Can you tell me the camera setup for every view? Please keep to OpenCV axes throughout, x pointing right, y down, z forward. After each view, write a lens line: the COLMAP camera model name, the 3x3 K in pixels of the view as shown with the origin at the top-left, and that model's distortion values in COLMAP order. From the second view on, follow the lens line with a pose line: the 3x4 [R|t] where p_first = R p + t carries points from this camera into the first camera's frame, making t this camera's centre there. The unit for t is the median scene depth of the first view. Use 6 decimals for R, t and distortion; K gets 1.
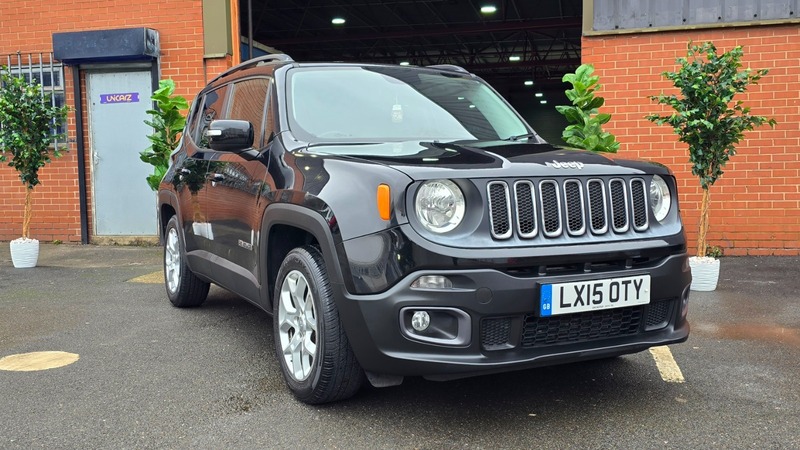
lens RADIAL K [[755.1, 0, 384.1], [0, 755.1, 216.7], [0, 0, 1]] dist [0.120089, -0.166174]
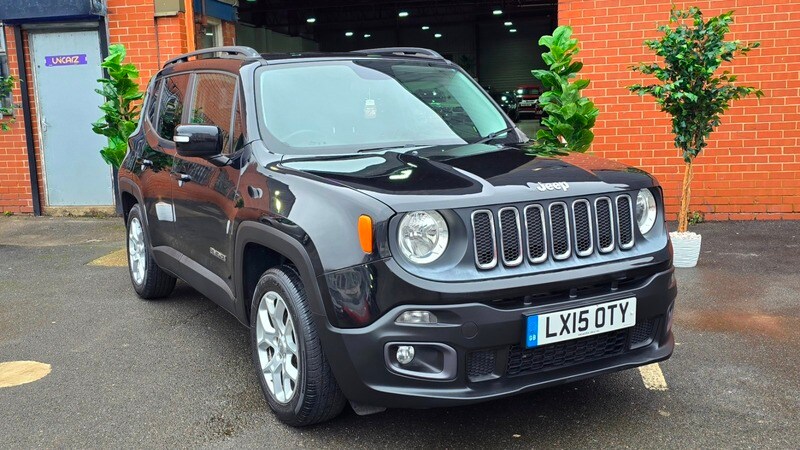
lens RADIAL K [[796.1, 0, 352.3], [0, 796.1, 221.7], [0, 0, 1]] dist [0.120360, -0.164431]
pose [[0.999756, -0.019914, 0.009516, -0.018362], [0.018999, 0.995926, 0.088152, -0.085358], [-0.011233, -0.087950, 0.996062, -0.016426]]
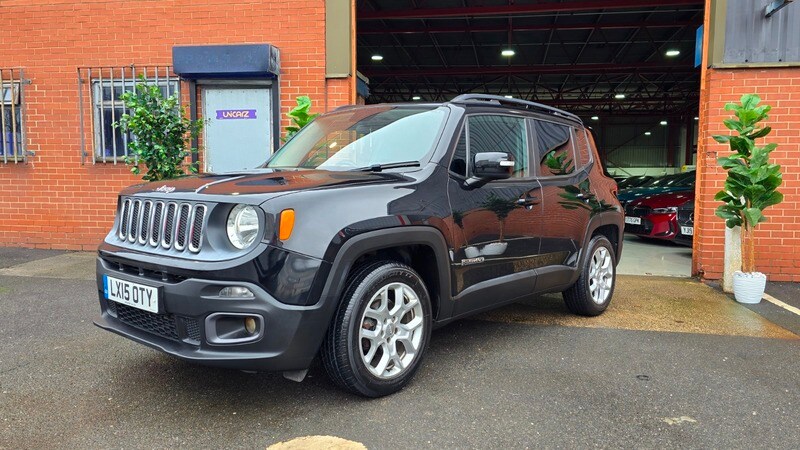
lens RADIAL K [[591.7, 0, 408.3], [0, 591.7, 224.5], [0, 0, 1]] dist [0.074451, -0.057006]
pose [[0.996183, 0.021088, 0.084700, -0.402808], [-0.021726, 0.999742, 0.006617, -0.041212], [-0.084539, -0.008432, 0.996385, 0.418239]]
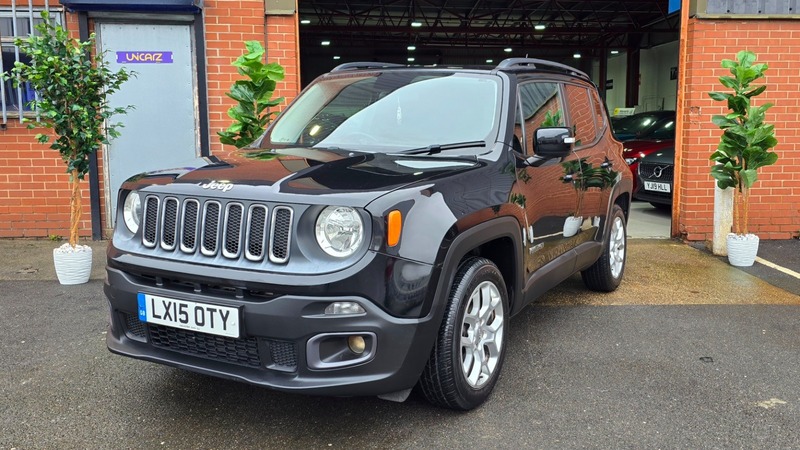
lens RADIAL K [[706.0, 0, 438.6], [0, 706.0, 202.1], [0, 0, 1]] dist [0.089222, -0.092900]
pose [[0.951569, -0.016070, 0.307015, -0.633815], [0.001101, 0.998805, 0.048866, -0.088863], [-0.307434, -0.046161, 0.950449, 0.419115]]
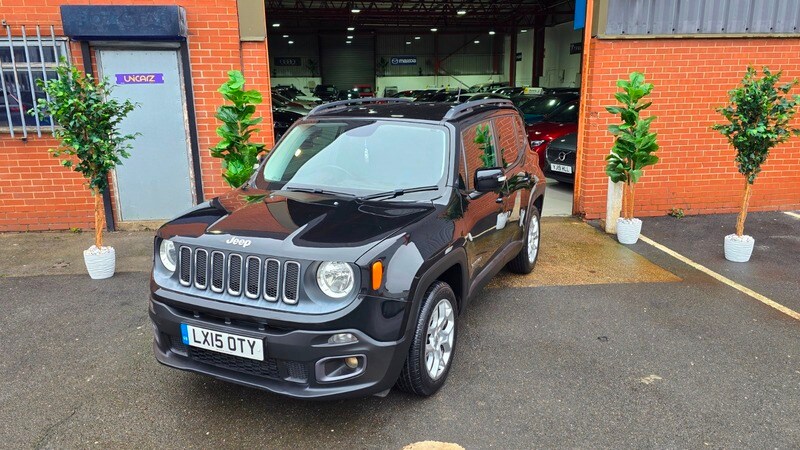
lens RADIAL K [[589.1, 0, 397.9], [0, 589.1, 225.4], [0, 0, 1]] dist [0.077854, -0.062677]
pose [[0.938071, -0.073636, 0.338527, -0.687289], [0.016140, 0.985379, 0.169613, -0.213011], [-0.346066, -0.153645, 0.925544, 0.385886]]
